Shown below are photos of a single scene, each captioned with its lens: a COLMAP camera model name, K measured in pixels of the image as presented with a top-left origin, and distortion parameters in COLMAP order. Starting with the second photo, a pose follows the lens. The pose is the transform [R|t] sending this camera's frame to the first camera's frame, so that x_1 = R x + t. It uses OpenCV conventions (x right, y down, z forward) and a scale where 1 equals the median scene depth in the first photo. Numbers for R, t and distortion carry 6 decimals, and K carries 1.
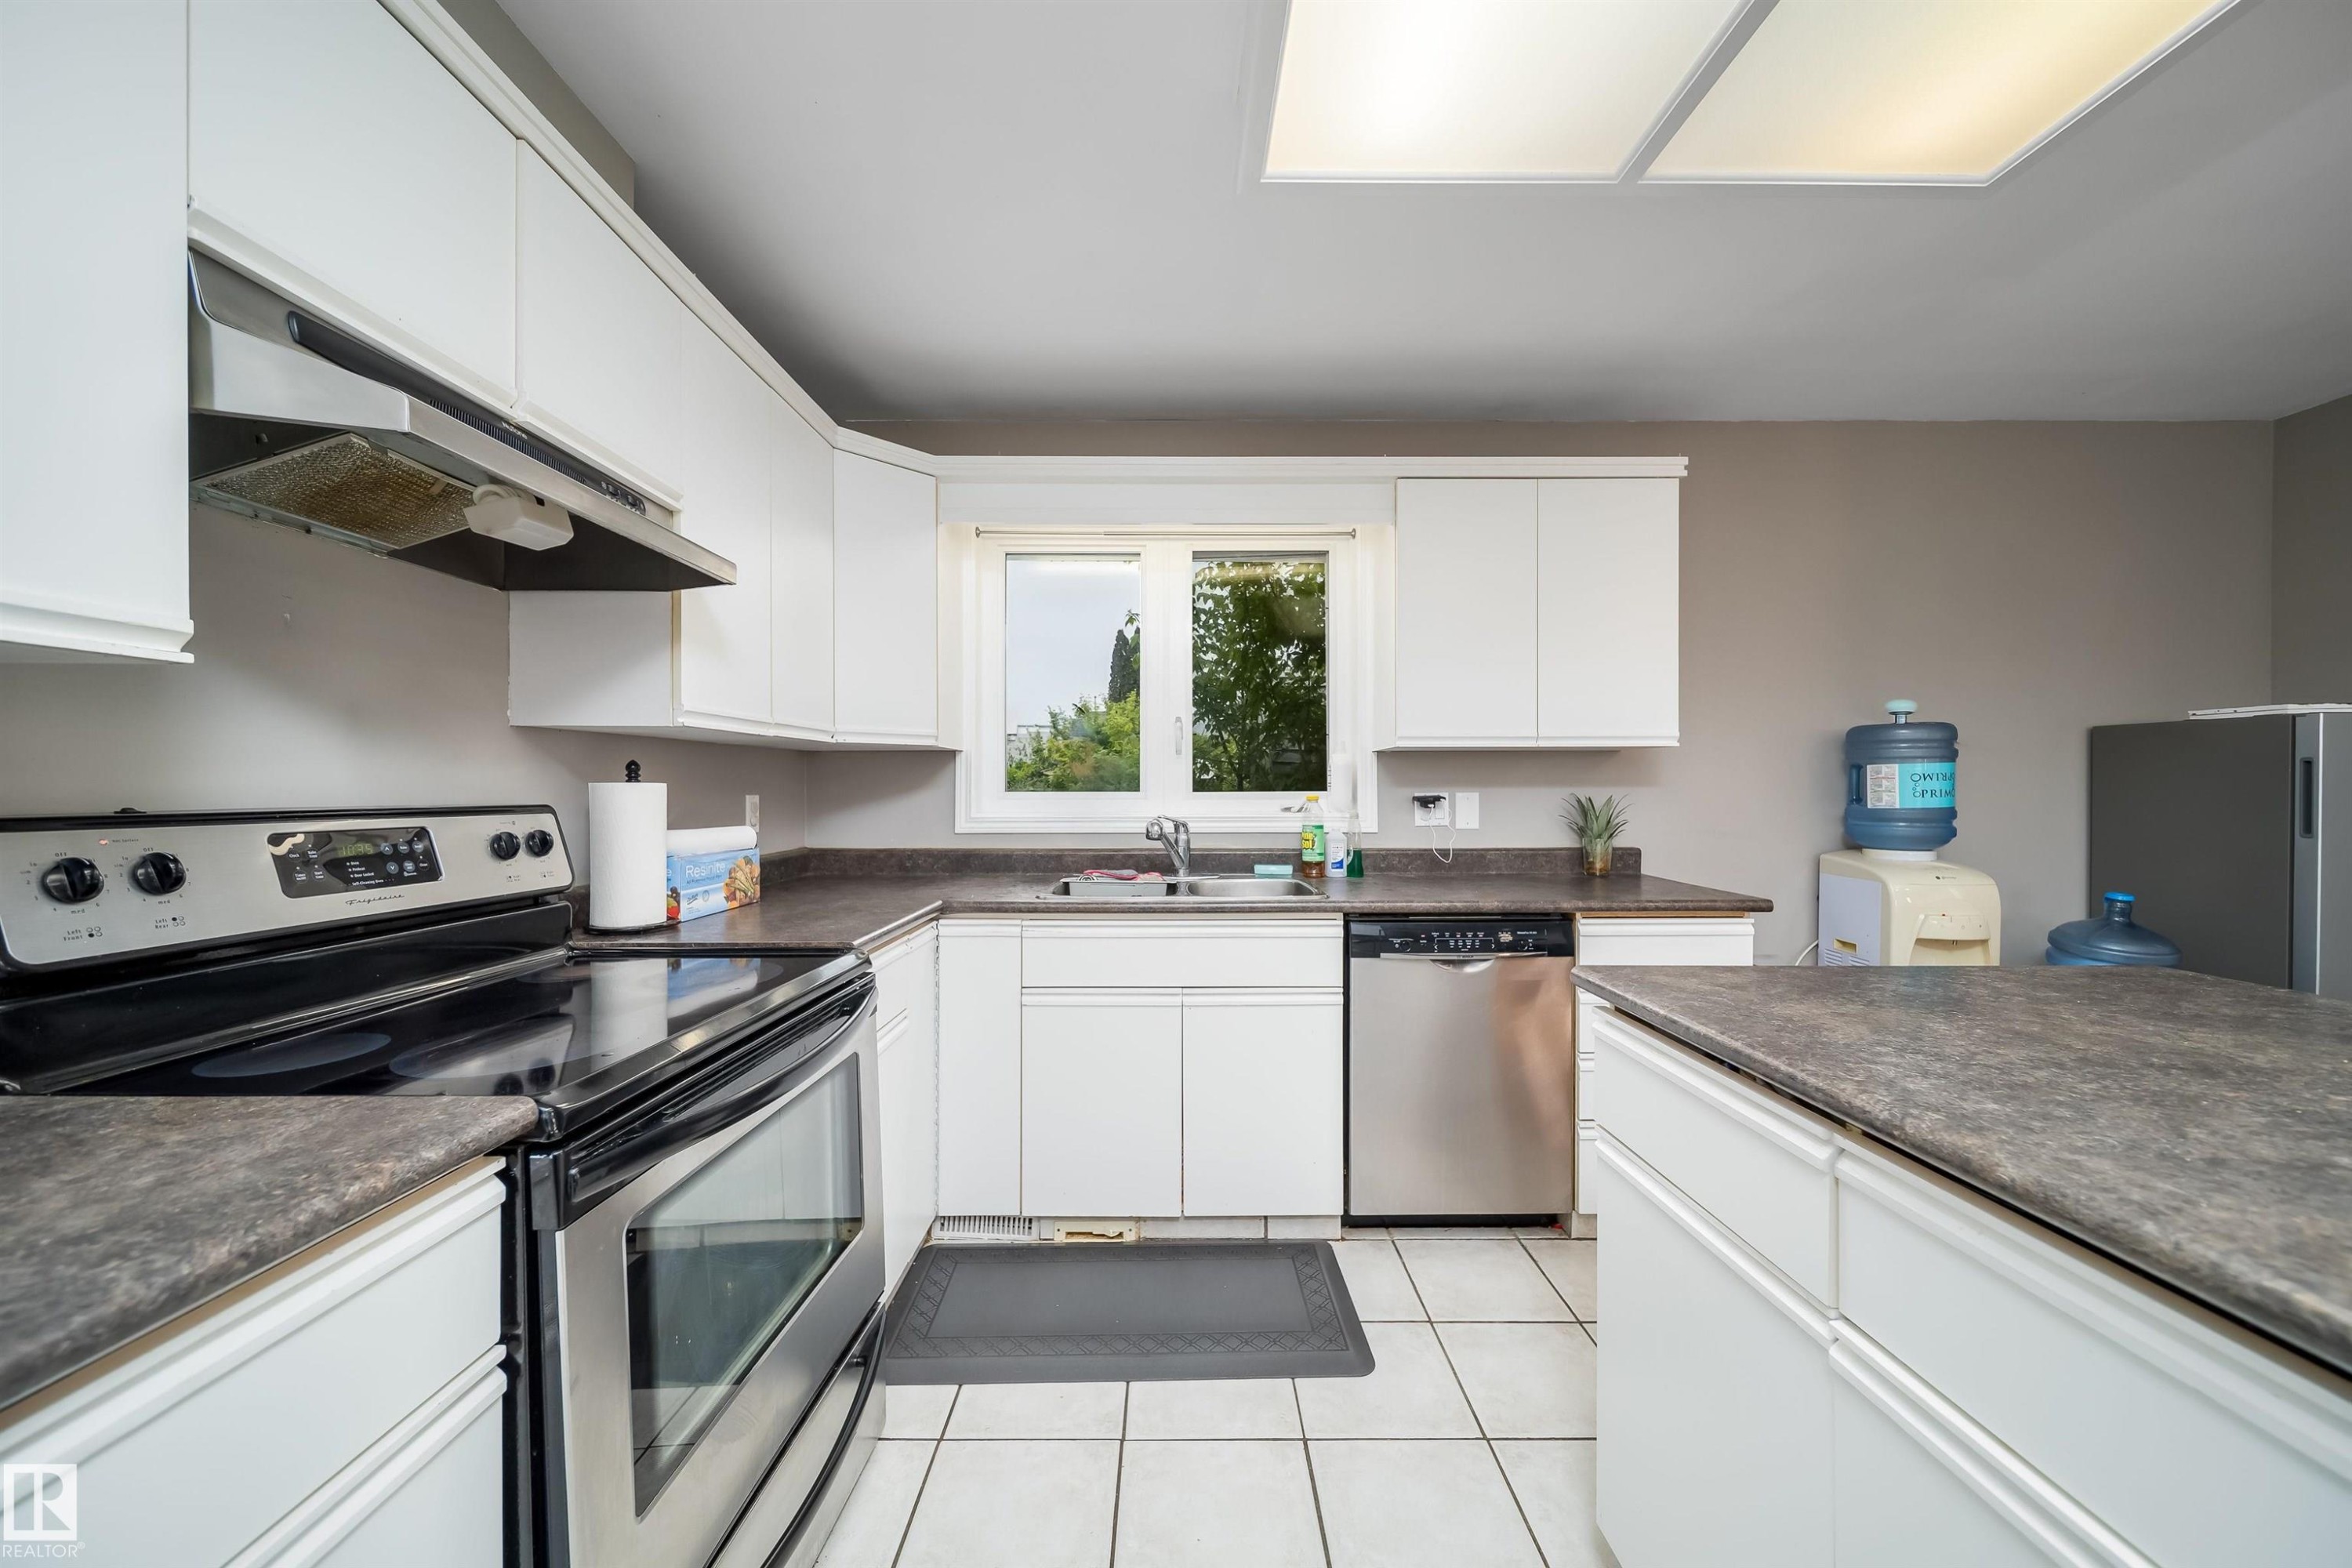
lens RADIAL K [[824.0, 0, 1181.3], [0, 824.0, 789.6], [0, 0, 1]] dist [-0.000472, -0.000020]
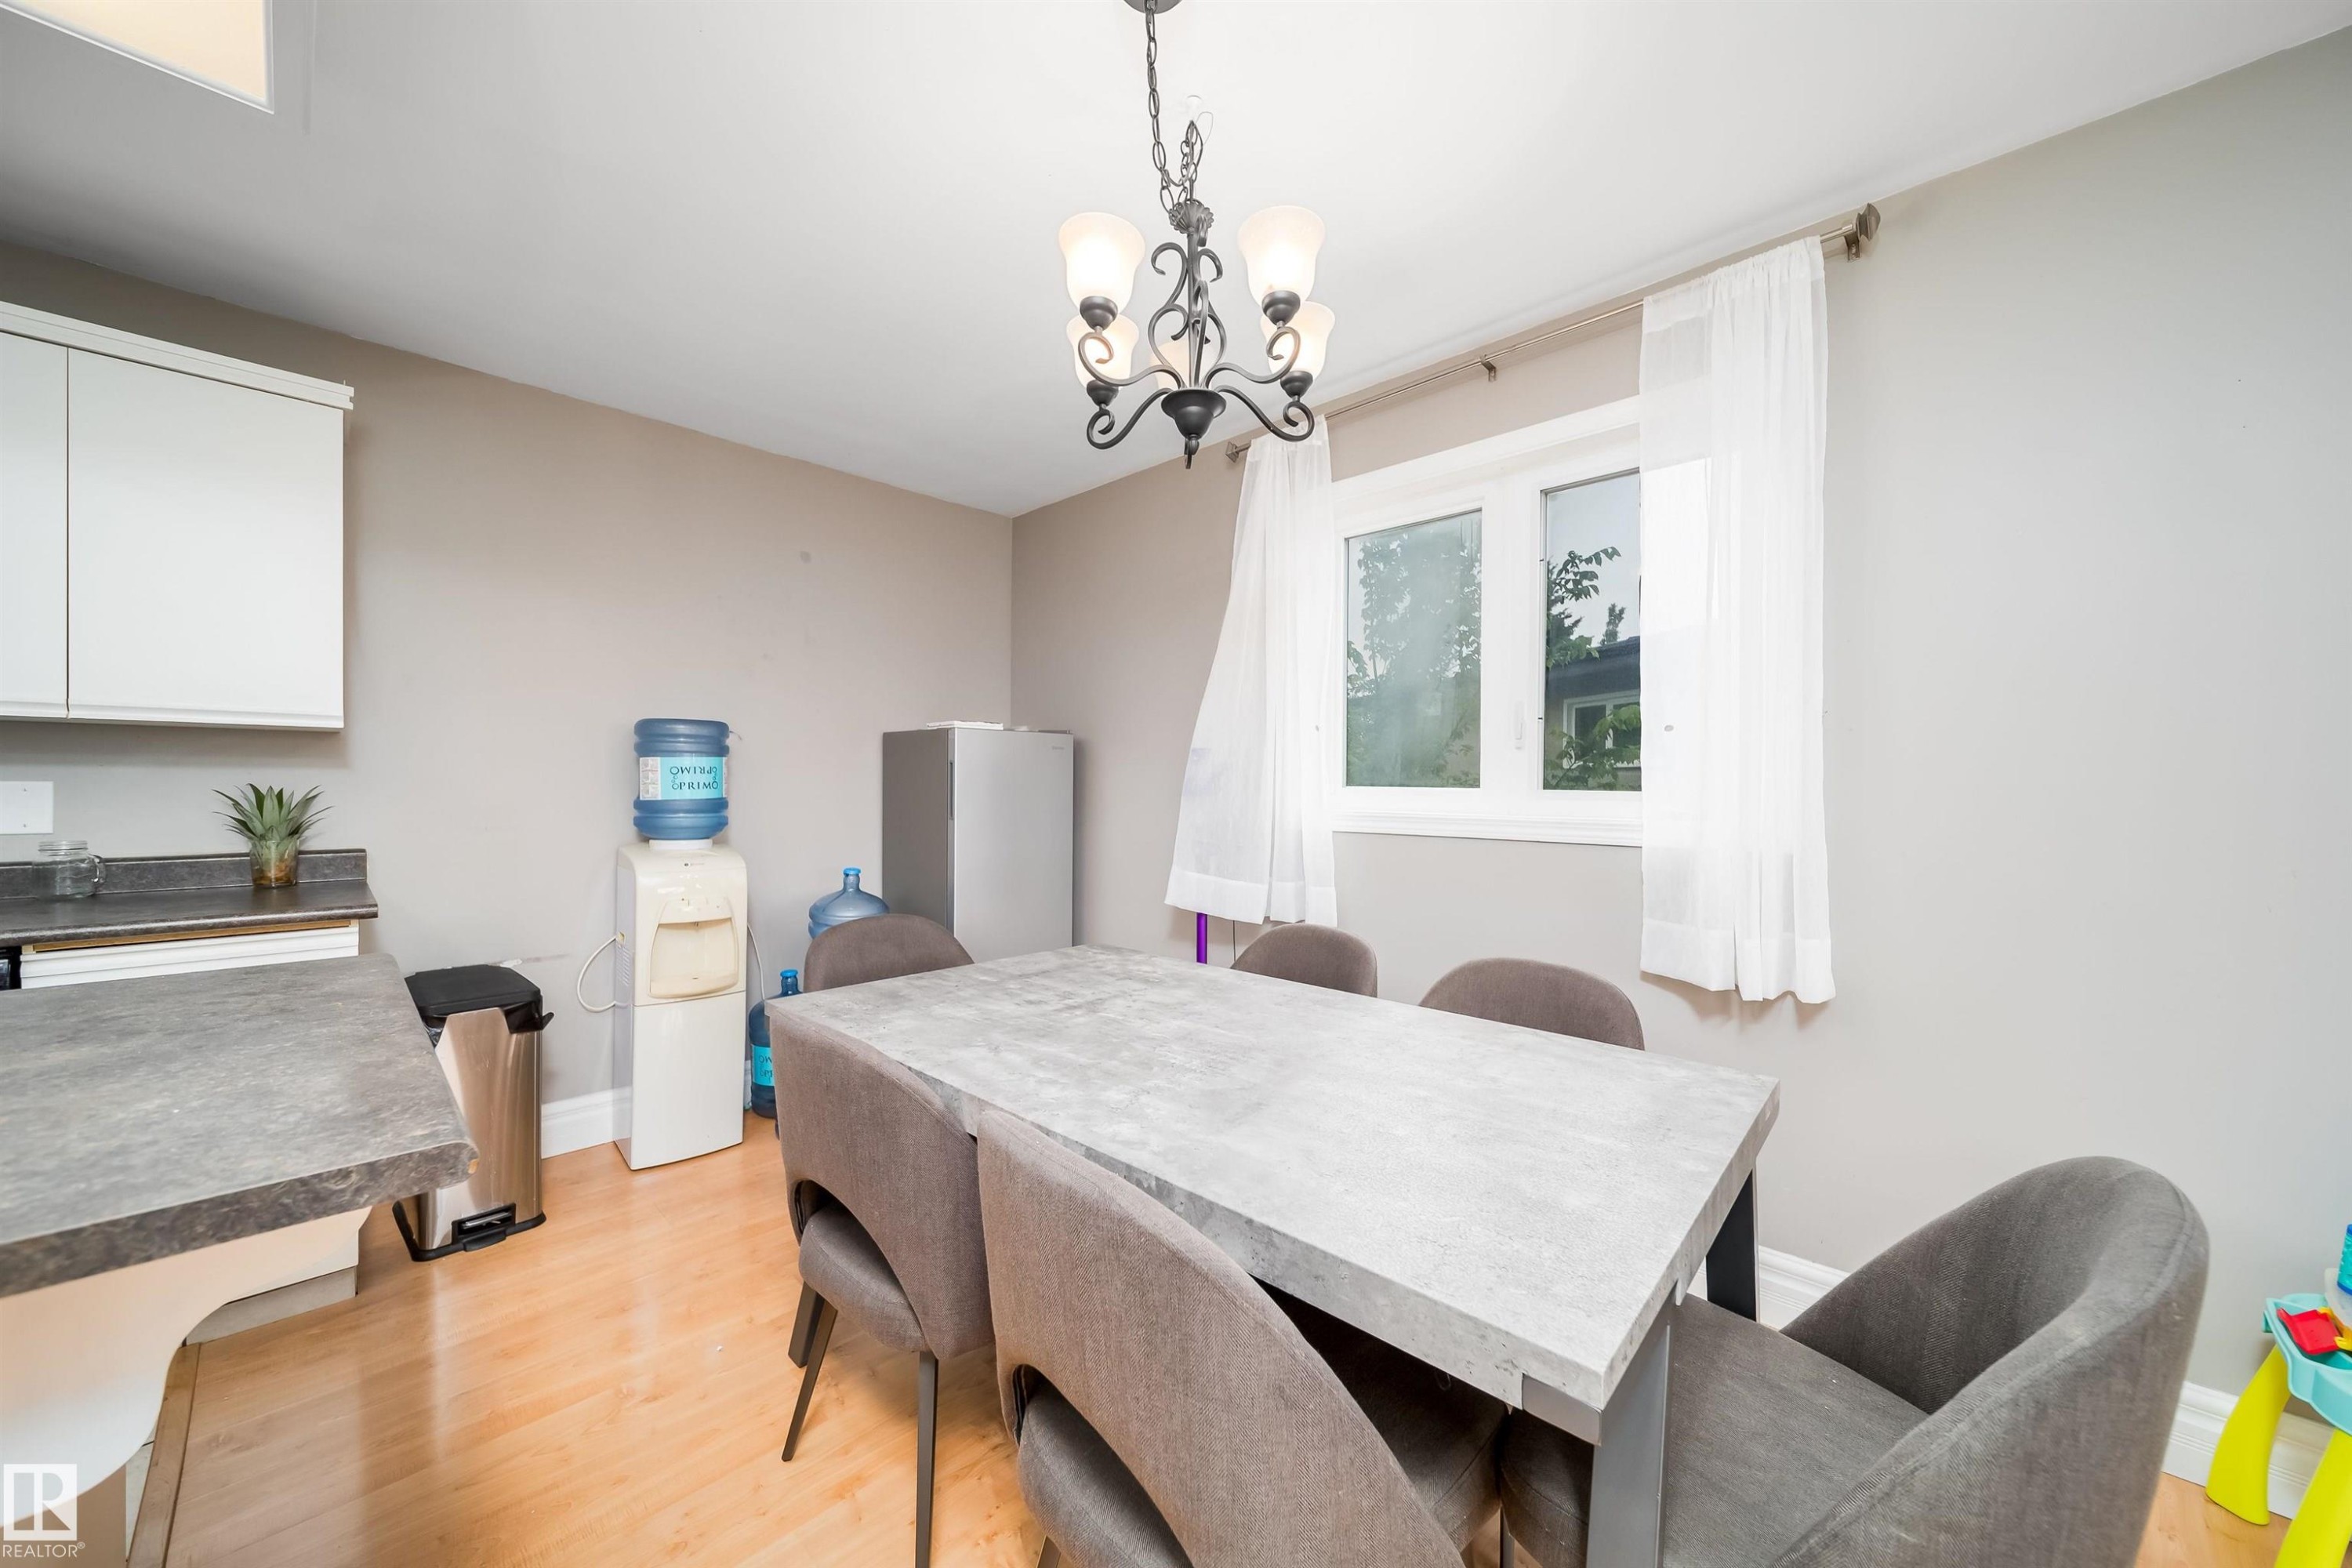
lens RADIAL K [[840.2, 0, 1179.4], [0, 840.2, 788.0], [0, 0, 1]] dist [-0.000019, -0.000150]
pose [[0.697758, 0.004212, 0.716321, 0.573275], [-0.006956, 0.999975, 0.000896, 0.002331], [-0.716300, -0.005608, 0.697770, -0.211233]]
